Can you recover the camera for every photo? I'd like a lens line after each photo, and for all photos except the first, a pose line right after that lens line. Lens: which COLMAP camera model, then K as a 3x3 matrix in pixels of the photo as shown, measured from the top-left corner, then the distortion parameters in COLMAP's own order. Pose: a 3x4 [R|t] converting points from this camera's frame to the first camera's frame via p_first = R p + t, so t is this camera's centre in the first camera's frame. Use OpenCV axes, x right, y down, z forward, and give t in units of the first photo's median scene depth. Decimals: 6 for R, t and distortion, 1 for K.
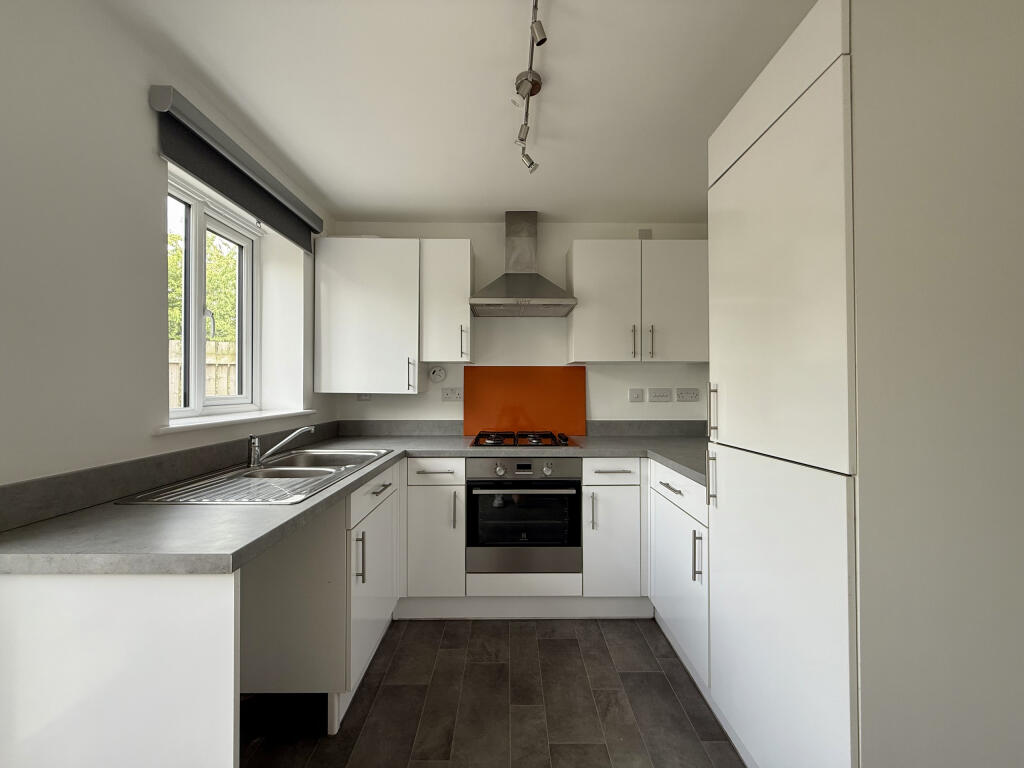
lens RADIAL K [[406.9, 0, 508.6], [0, 406.9, 385.5], [0, 0, 1]] dist [0.004279, 0.000192]
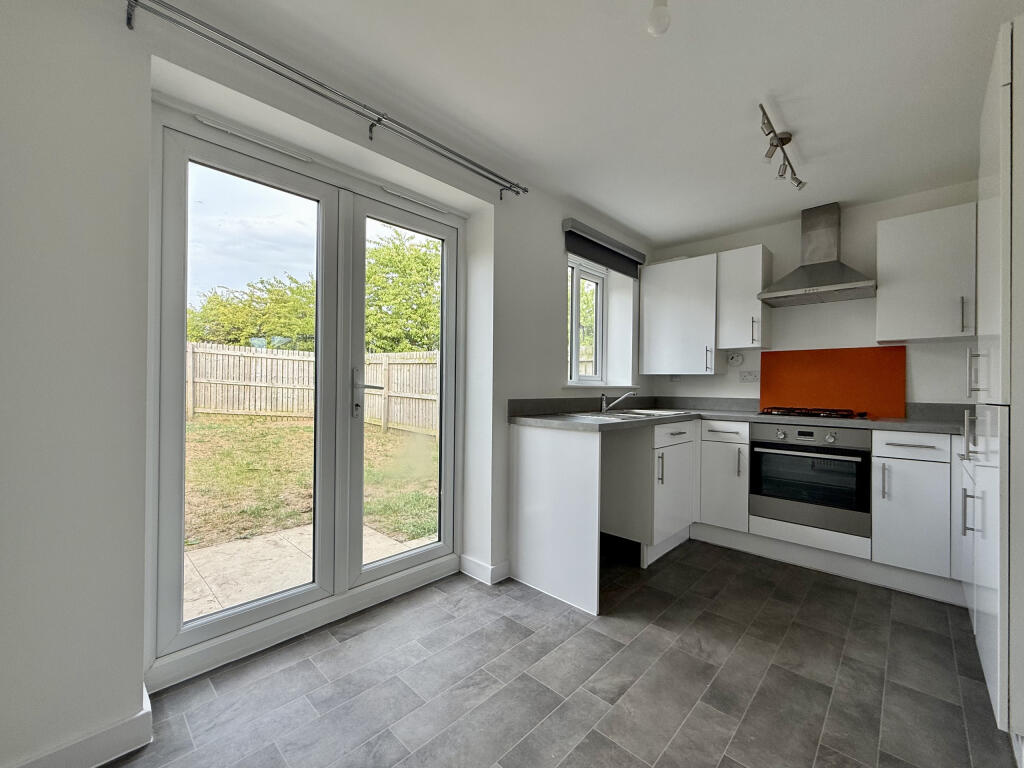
lens RADIAL K [[419.3, 0, 509.8], [0, 419.3, 388.3], [0, 0, 1]] dist [0.001511, 0.000080]
pose [[0.720622, 0.010669, -0.693246, 0.255685], [-0.008685, 0.999942, 0.006362, 0.069031], [0.693273, 0.001436, 0.720673, -0.443274]]
